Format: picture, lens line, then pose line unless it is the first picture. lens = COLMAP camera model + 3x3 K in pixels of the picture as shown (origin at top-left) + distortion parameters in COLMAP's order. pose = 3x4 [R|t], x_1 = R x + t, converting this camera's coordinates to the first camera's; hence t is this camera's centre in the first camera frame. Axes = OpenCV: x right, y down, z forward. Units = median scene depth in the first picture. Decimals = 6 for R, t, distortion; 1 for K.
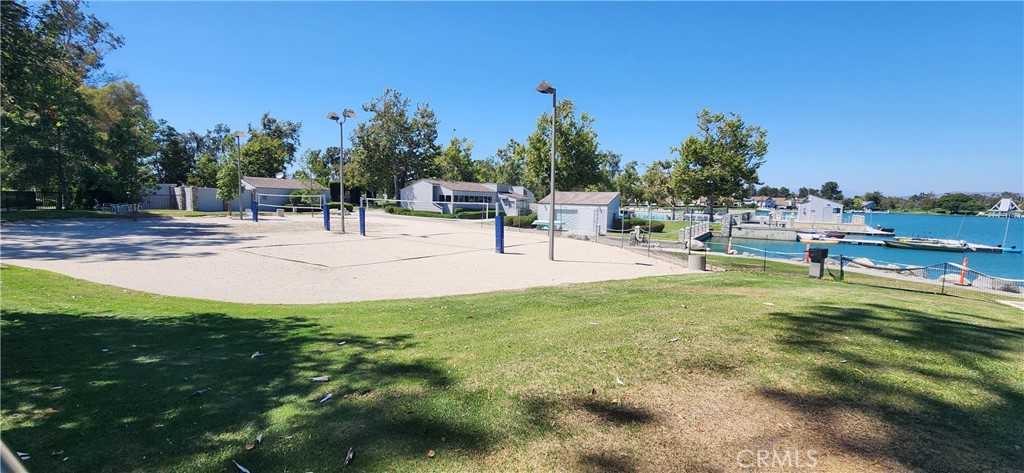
lens RADIAL K [[400.5, 0, 510.8], [0, 400.5, 223.8], [0, 0, 1]] dist [0.000319, 0.000009]
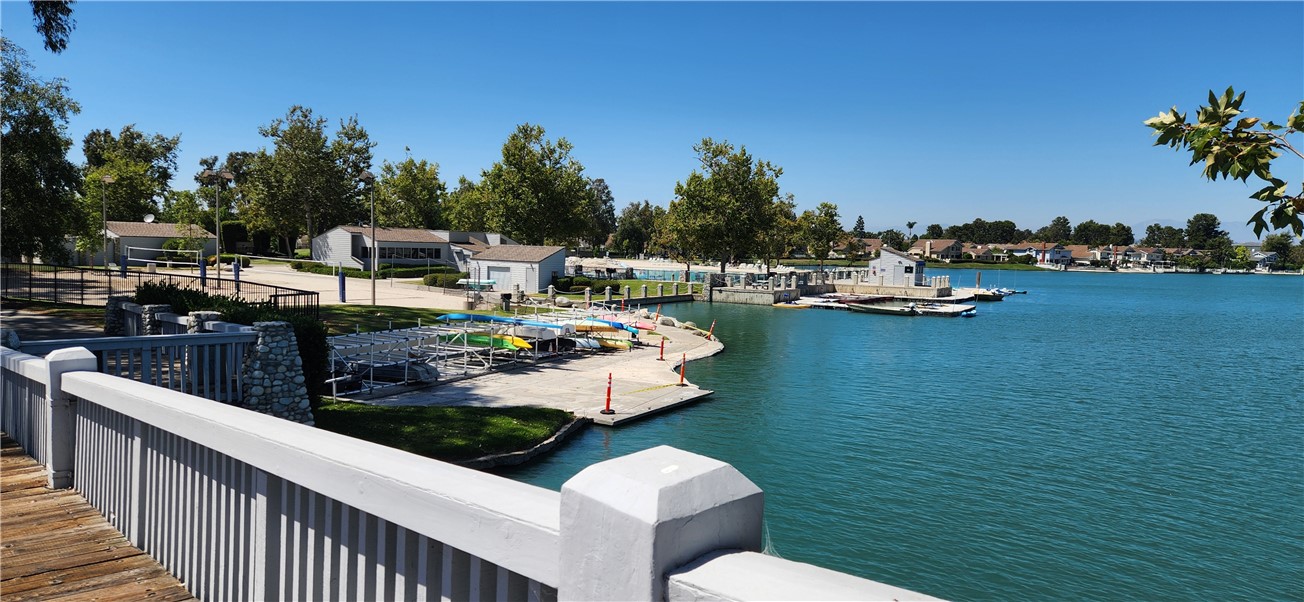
lens RADIAL K [[858.9, 0, 652.0], [0, 858.9, 301.0], [0, 0, 1]] dist [0.052272, 0.000299]
pose [[0.999941, 0.005406, 0.009446, 0.327851], [-0.005483, 0.999952, 0.008107, 0.014650], [-0.009402, -0.008159, 0.999923, -0.604884]]
